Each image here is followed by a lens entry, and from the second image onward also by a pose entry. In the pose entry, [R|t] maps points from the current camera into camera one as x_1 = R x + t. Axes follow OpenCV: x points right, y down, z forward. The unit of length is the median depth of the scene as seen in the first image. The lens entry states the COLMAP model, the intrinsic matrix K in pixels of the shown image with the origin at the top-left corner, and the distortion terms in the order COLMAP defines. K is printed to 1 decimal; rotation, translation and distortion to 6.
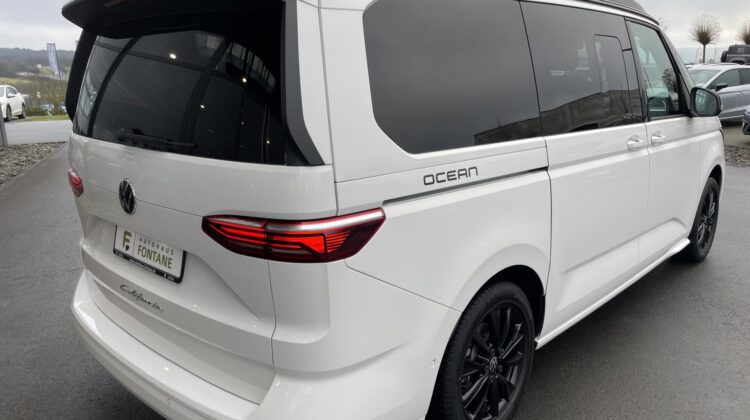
lens RADIAL K [[552.5, 0, 375.4], [0, 552.5, 203.7], [0, 0, 1]] dist [0.020354, -0.018452]
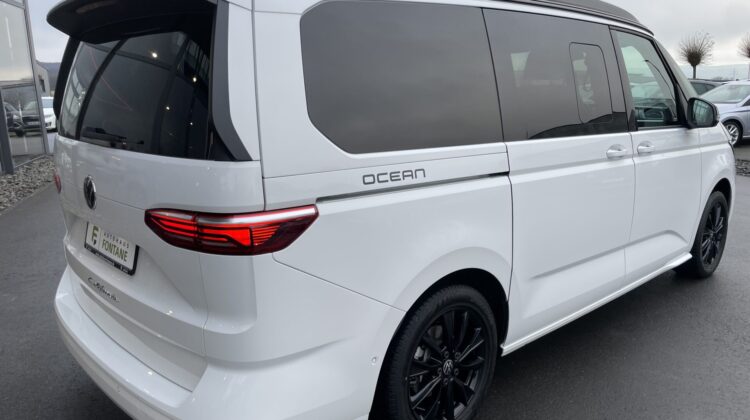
lens RADIAL K [[552.5, 0, 379.5], [0, 552.5, 207.2], [0, 0, 1]] dist [0.020354, -0.018452]
pose [[0.997875, 0.018794, -0.062395, 0.147798], [-0.020000, 0.999624, -0.018761, 0.021811], [0.062019, 0.019969, 0.997875, -0.014098]]
